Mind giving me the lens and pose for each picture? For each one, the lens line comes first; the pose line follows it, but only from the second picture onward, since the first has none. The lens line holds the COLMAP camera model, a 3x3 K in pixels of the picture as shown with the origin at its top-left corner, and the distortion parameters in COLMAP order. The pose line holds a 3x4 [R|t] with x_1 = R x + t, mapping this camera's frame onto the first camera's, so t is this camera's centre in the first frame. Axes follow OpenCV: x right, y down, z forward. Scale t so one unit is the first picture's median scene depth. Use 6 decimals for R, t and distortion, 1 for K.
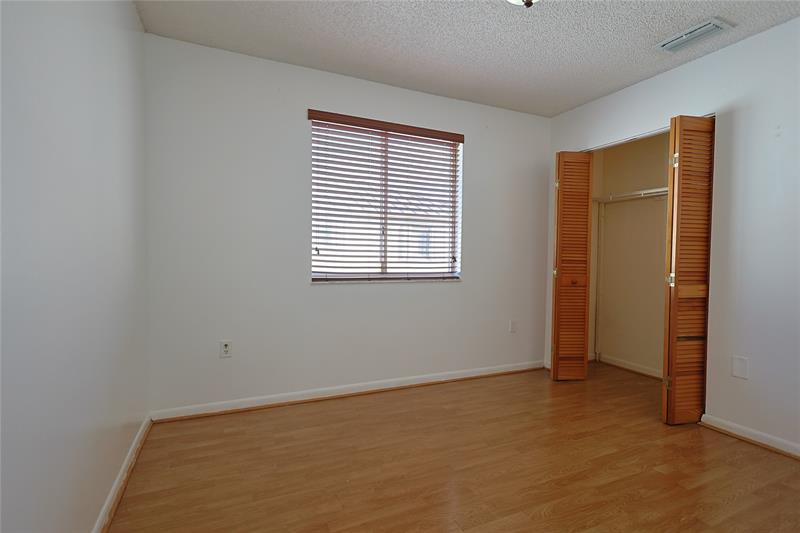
lens RADIAL K [[387.8, 0, 400.7], [0, 387.8, 270.0], [0, 0, 1]] dist [-0.000011, 0.000779]
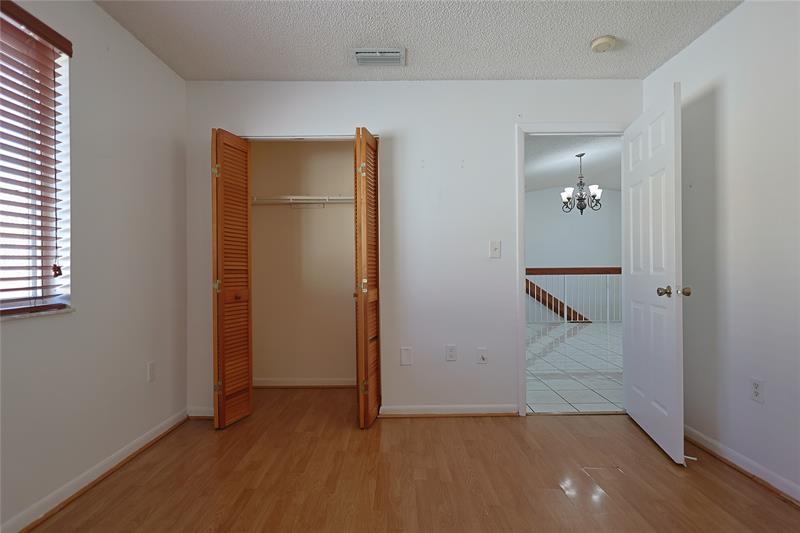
lens RADIAL K [[387.8, 0, 400.7], [0, 387.8, 270.0], [0, 0, 1]] dist [-0.000011, 0.000779]
pose [[0.413445, -0.016490, 0.910380, -0.142996], [0.045590, 0.998957, -0.002610, -0.006786], [-0.909387, 0.042583, 0.413766, 0.364983]]
